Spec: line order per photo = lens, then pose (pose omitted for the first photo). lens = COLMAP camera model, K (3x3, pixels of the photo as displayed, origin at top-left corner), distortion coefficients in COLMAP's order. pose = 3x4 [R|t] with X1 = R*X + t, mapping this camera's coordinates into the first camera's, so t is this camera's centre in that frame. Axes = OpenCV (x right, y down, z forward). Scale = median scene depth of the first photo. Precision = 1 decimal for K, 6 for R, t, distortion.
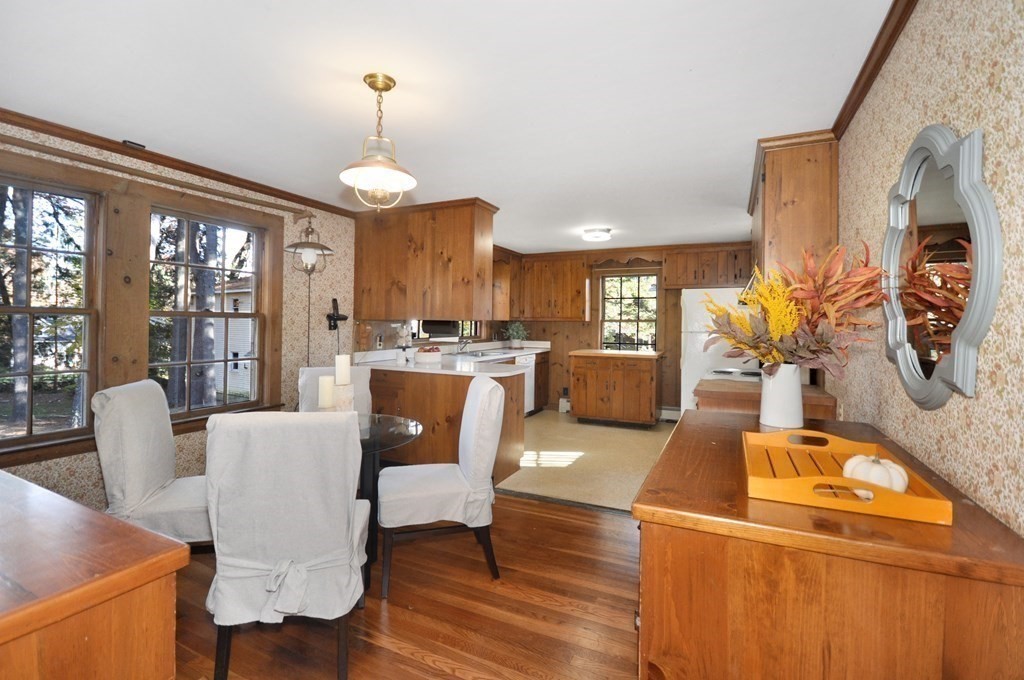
lens RADIAL K [[451.9, 0, 508.4], [0, 451.9, 345.7], [0, 0, 1]] dist [-0.000458, -0.000092]
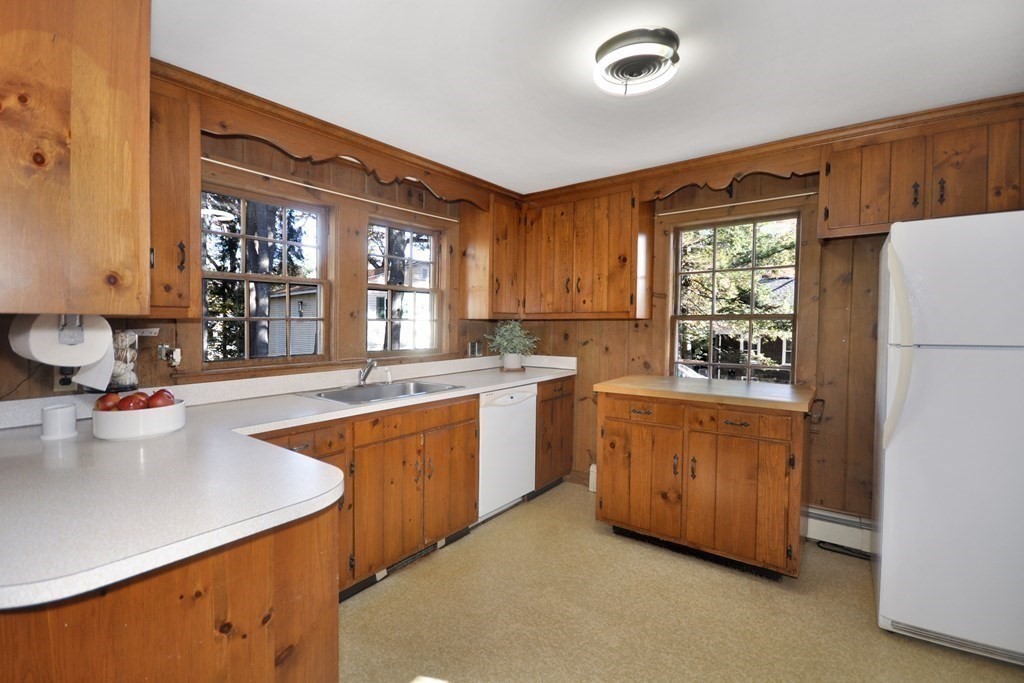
lens RADIAL K [[458.2, 0, 513.3], [0, 458.2, 358.5], [0, 0, 1]] dist [-0.000755, -0.000188]
pose [[0.982297, 0.005660, -0.187246, 0.176854], [-0.000880, 0.999672, 0.025601, -0.031515], [0.187329, -0.024983, 0.981979, 0.649171]]
